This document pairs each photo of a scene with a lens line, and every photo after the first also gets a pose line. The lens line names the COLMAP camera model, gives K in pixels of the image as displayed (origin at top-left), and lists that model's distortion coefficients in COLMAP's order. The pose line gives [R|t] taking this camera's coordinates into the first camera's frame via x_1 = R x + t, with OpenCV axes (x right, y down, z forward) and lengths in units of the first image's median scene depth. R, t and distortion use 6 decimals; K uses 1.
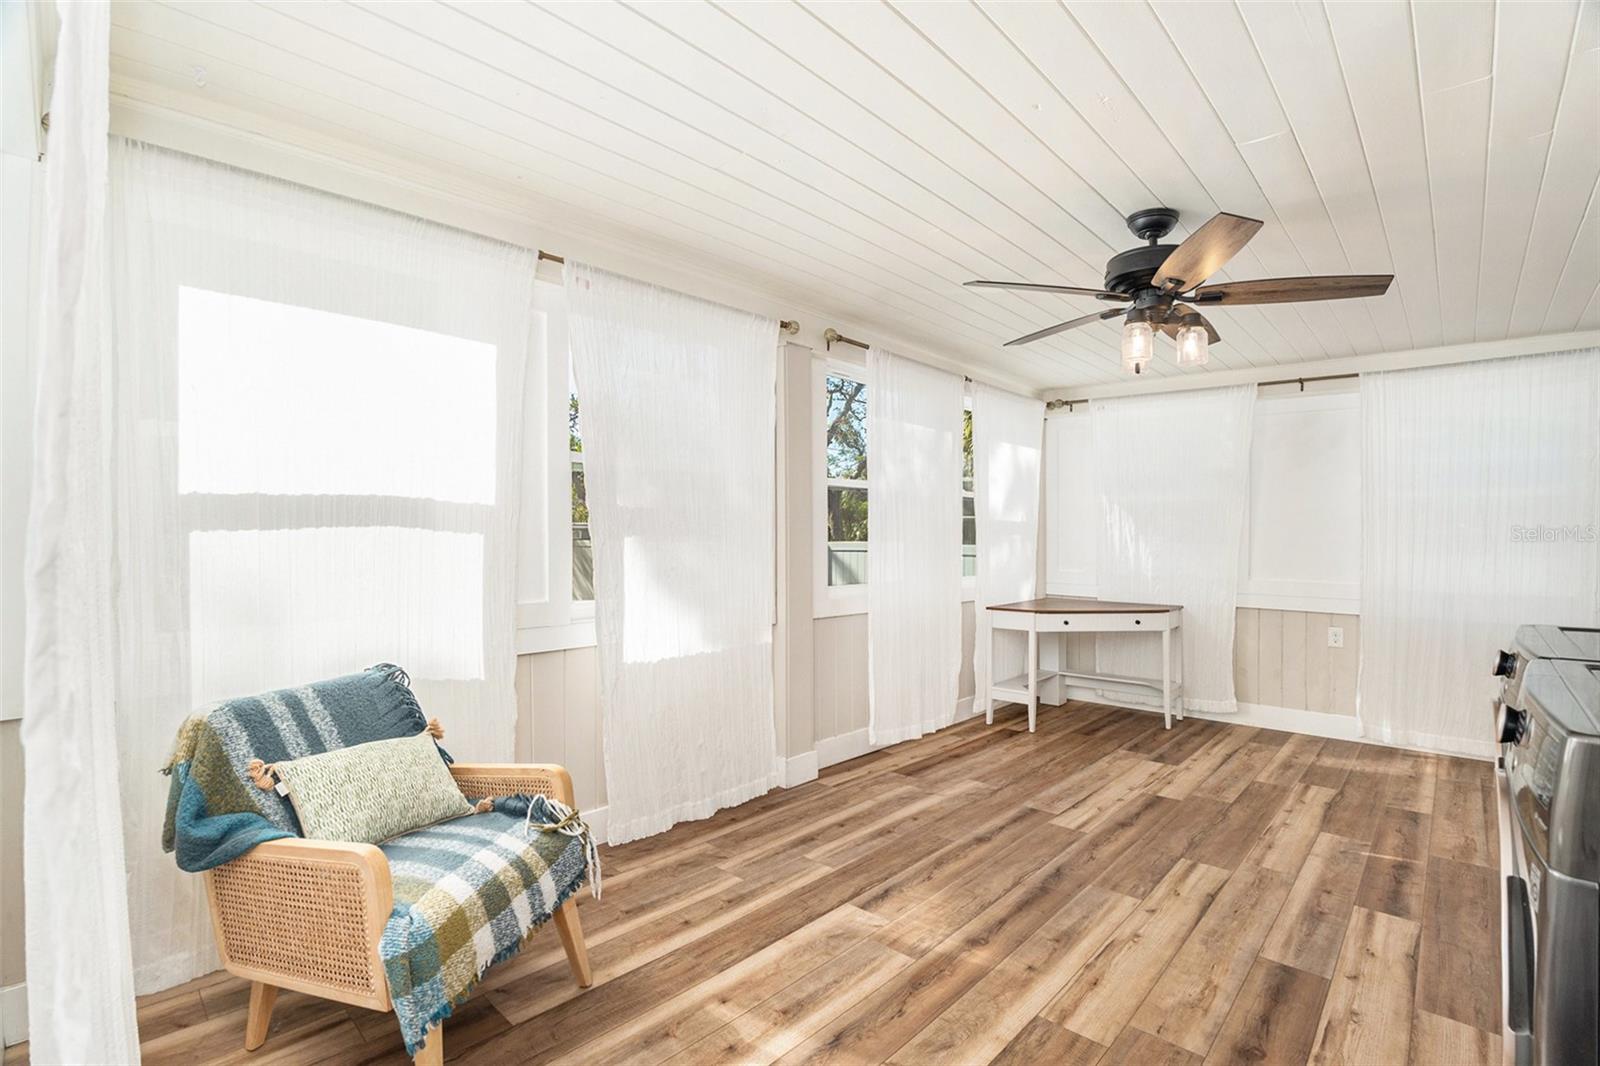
lens RADIAL K [[737.9, 0, 778.8], [0, 737.9, 528.8], [0, 0, 1]] dist [-0.062356, 0.012210]
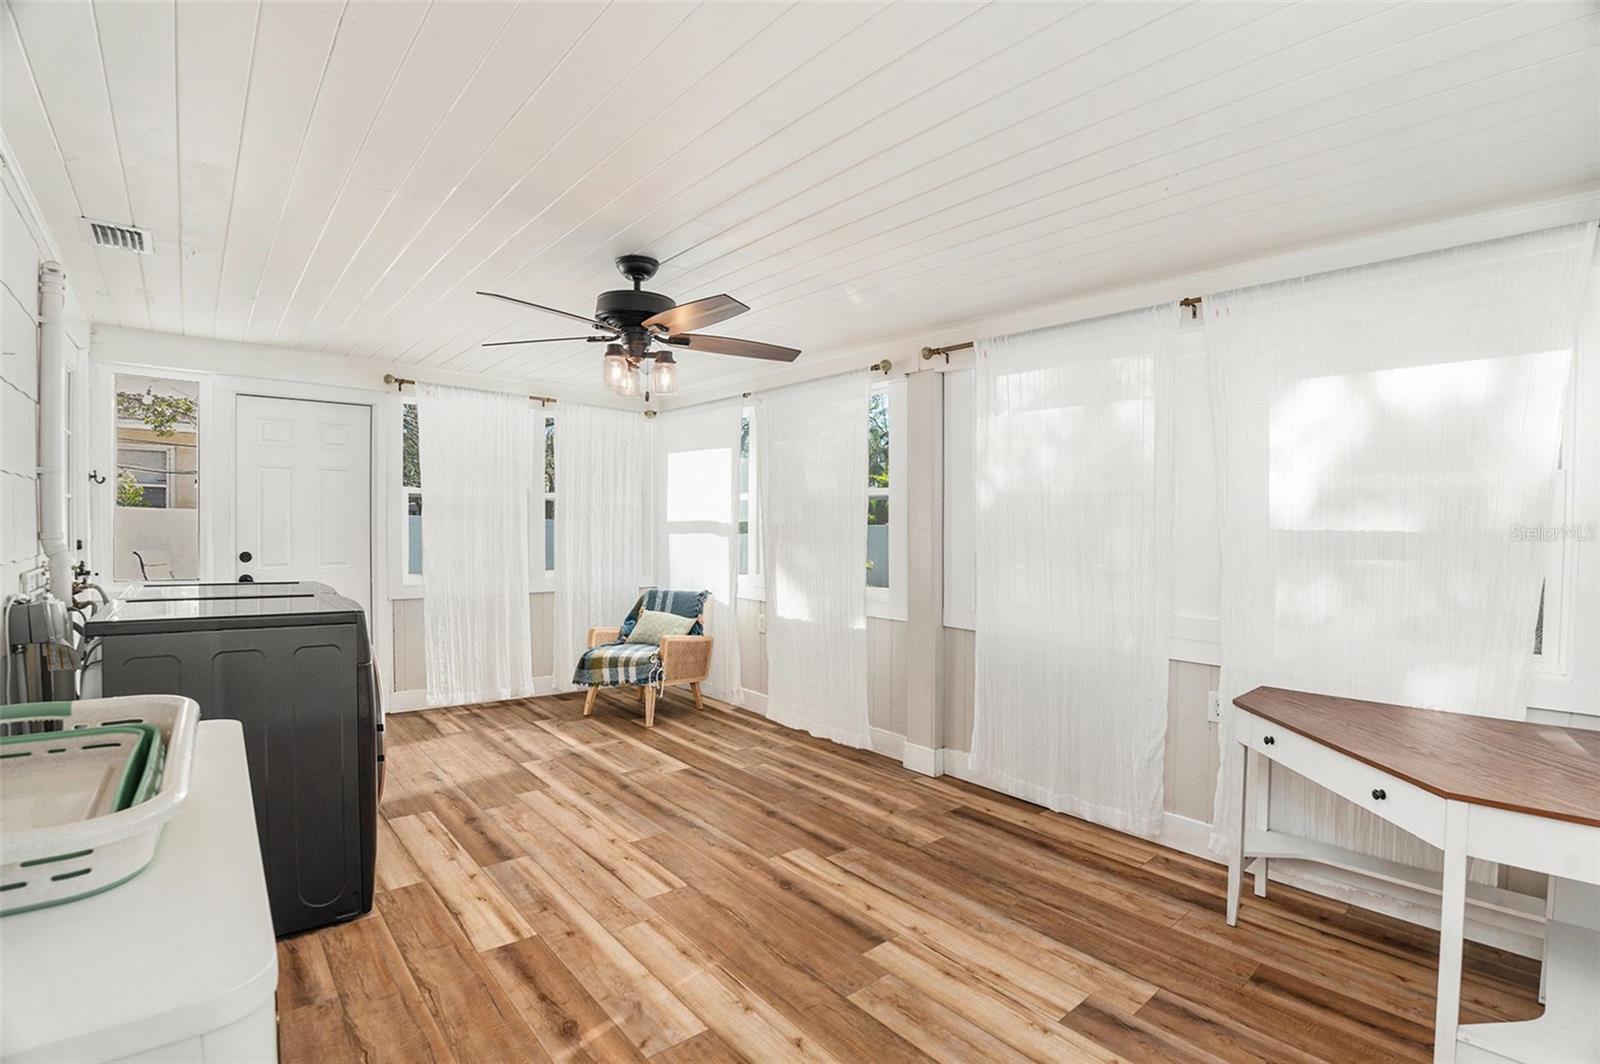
lens RADIAL K [[719.1, 0, 800.0], [0, 719.1, 532.0], [0, 0, 1]] dist [-0.100434, 0.061825]
pose [[-0.078848, -0.003062, -0.996882, 1.302479], [-0.013951, 0.999901, -0.001968, -0.005368], [0.996789, 0.013752, -0.078883, 1.071132]]
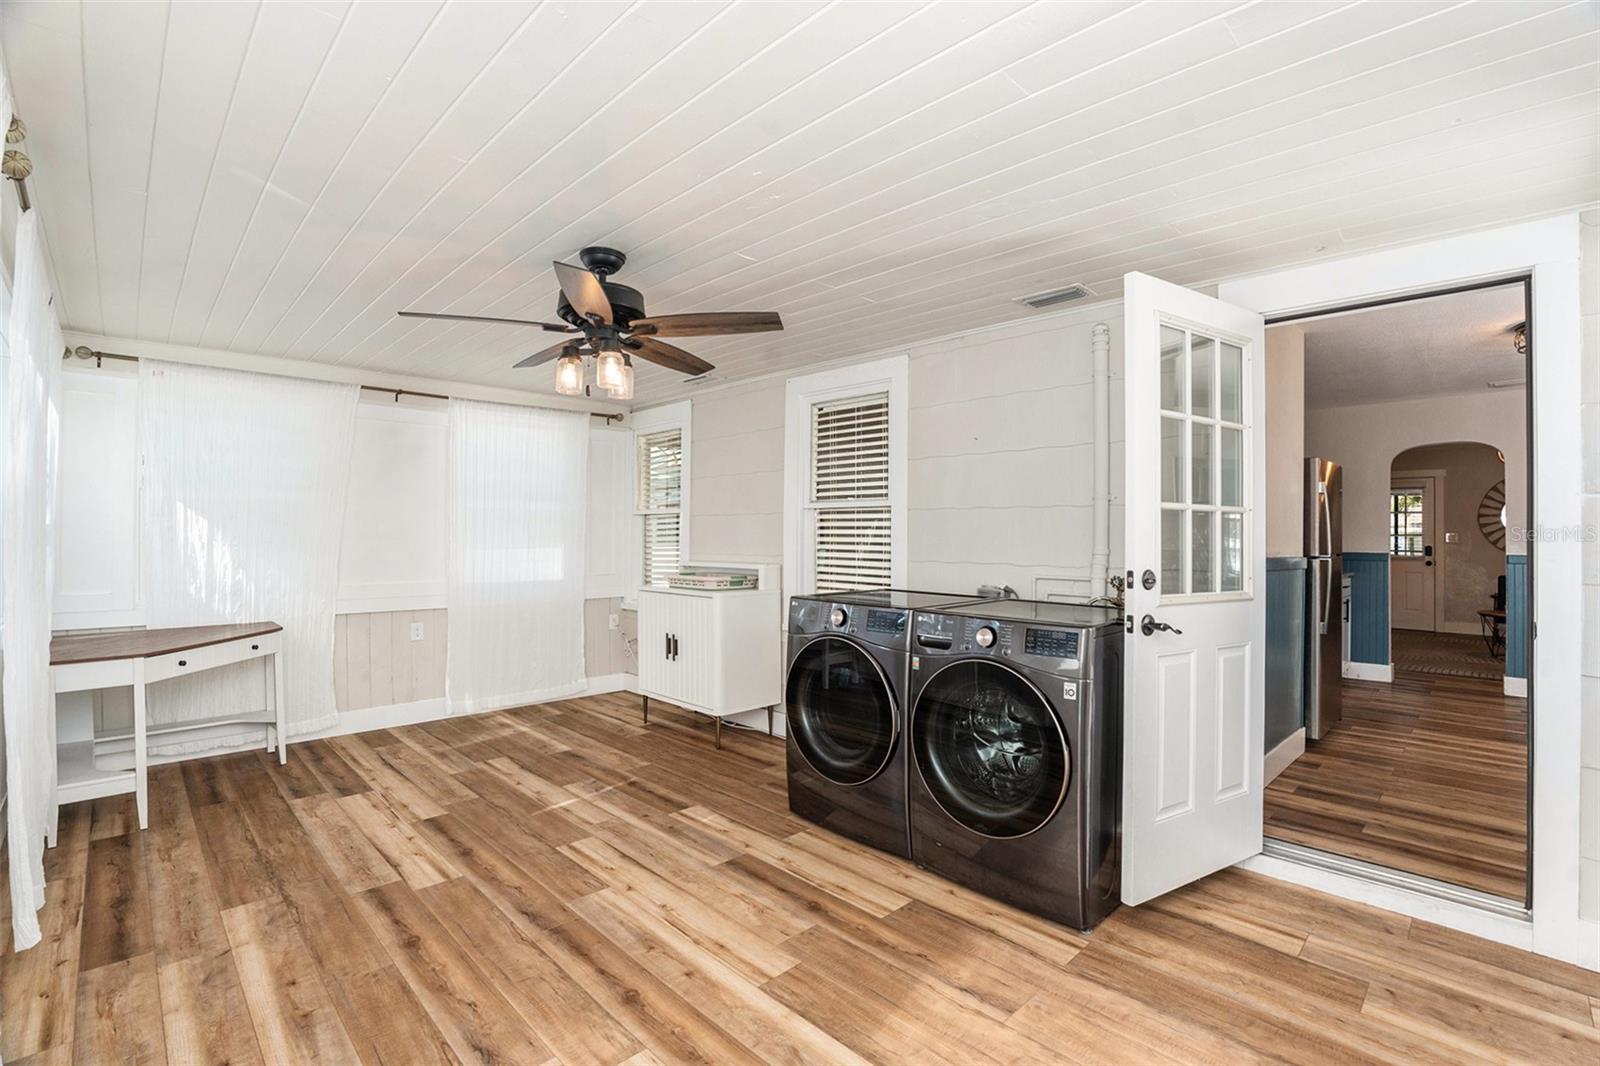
lens RADIAL K [[730.9, 0, 797.4], [0, 730.9, 529.6], [0, 0, 1]] dist [-0.062402, 0.011172]
pose [[0.021585, -0.003467, 0.999761, -0.444682], [-0.011356, 0.999929, 0.003713, -0.022978], [-0.999703, -0.011434, 0.021544, 0.546026]]
